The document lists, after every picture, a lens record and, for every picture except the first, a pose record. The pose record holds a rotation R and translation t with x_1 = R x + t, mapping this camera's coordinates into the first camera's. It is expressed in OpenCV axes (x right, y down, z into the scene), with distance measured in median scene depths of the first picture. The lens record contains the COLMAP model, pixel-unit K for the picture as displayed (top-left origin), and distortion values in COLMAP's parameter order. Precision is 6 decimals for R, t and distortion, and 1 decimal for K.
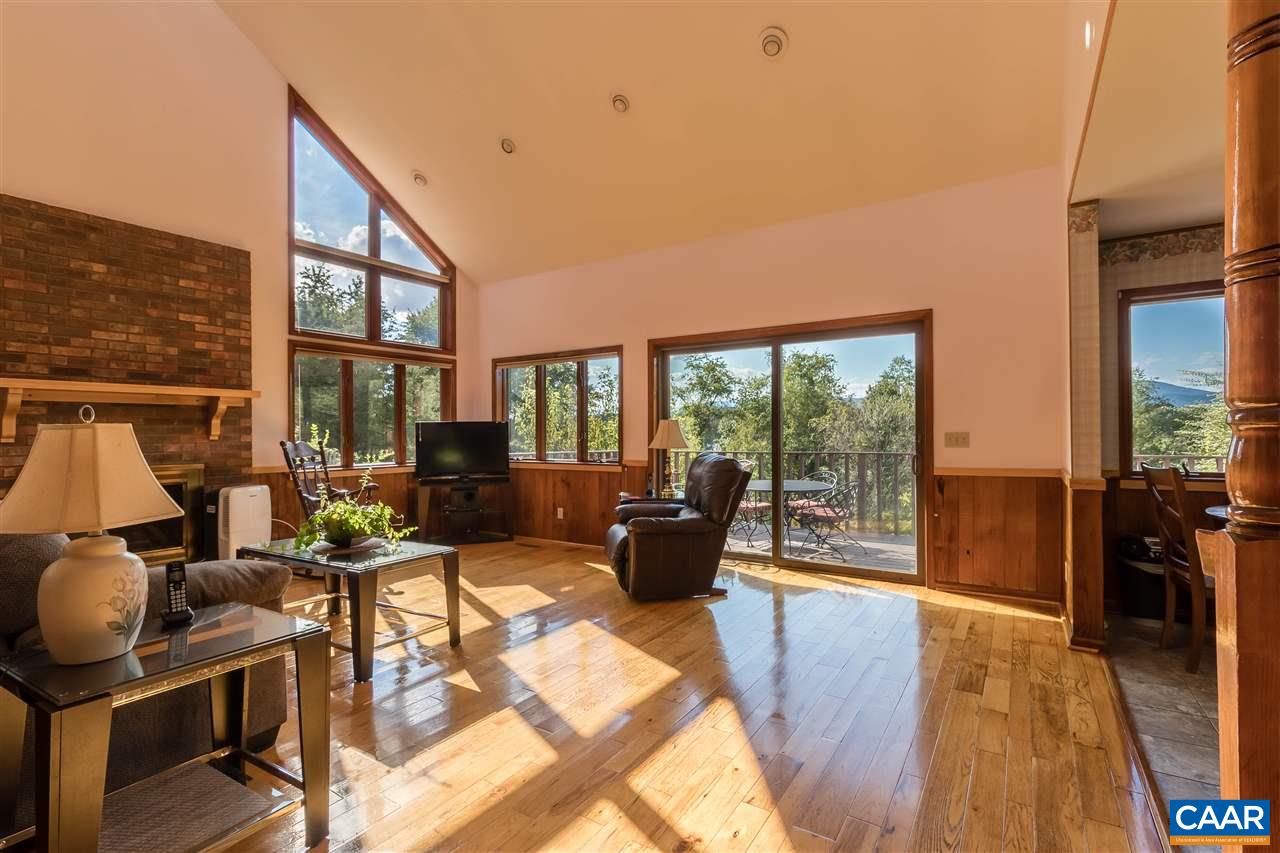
lens RADIAL K [[583.9, 0, 640.3], [0, 583.9, 430.2], [0, 0, 1]] dist [-0.001491, -0.000078]
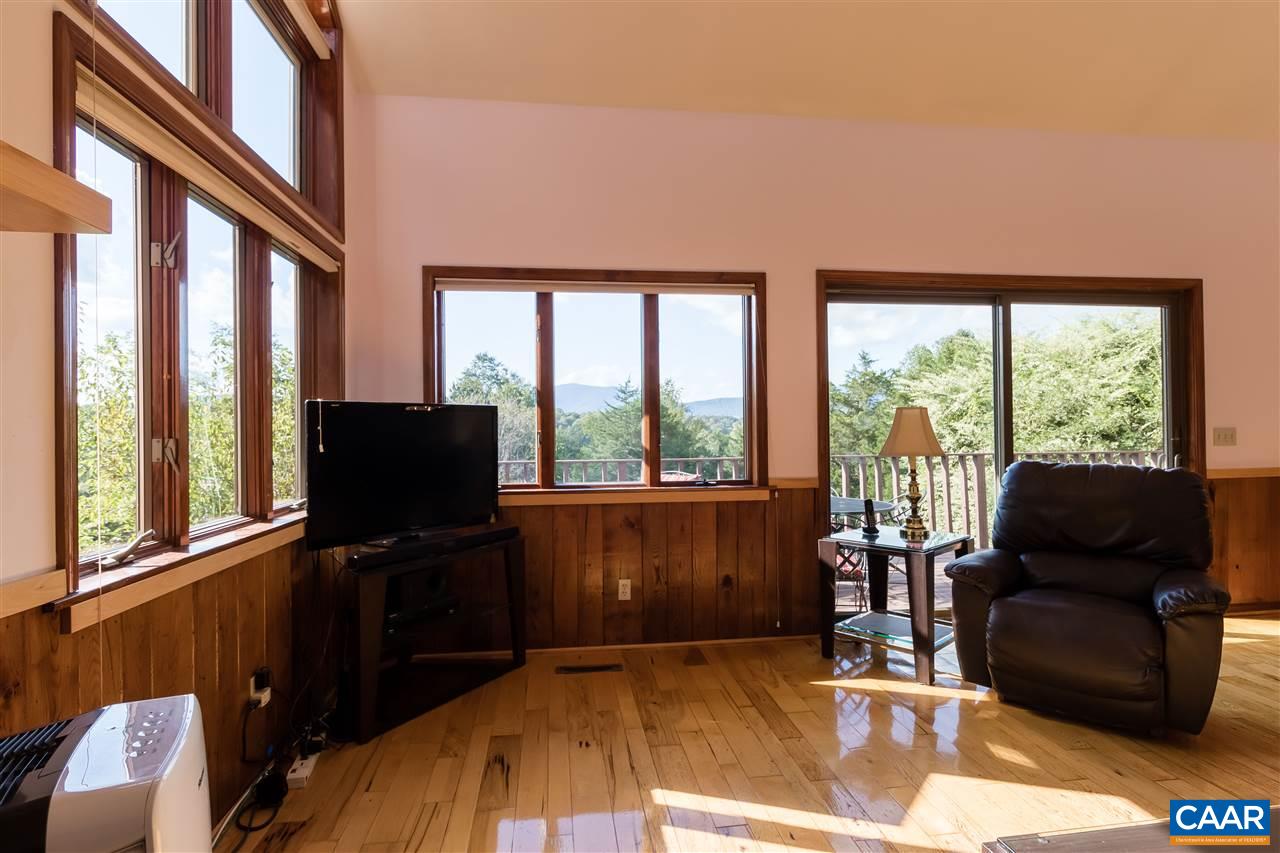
lens RADIAL K [[665.2, 0, 642.3], [0, 665.2, 427.4], [0, 0, 1]] dist [-0.001763, 0.000160]
pose [[0.757117, 0.005874, 0.653253, -0.524247], [0.000452, 0.999955, -0.009515, 0.008080], [-0.653279, 0.007499, 0.757080, 0.579460]]
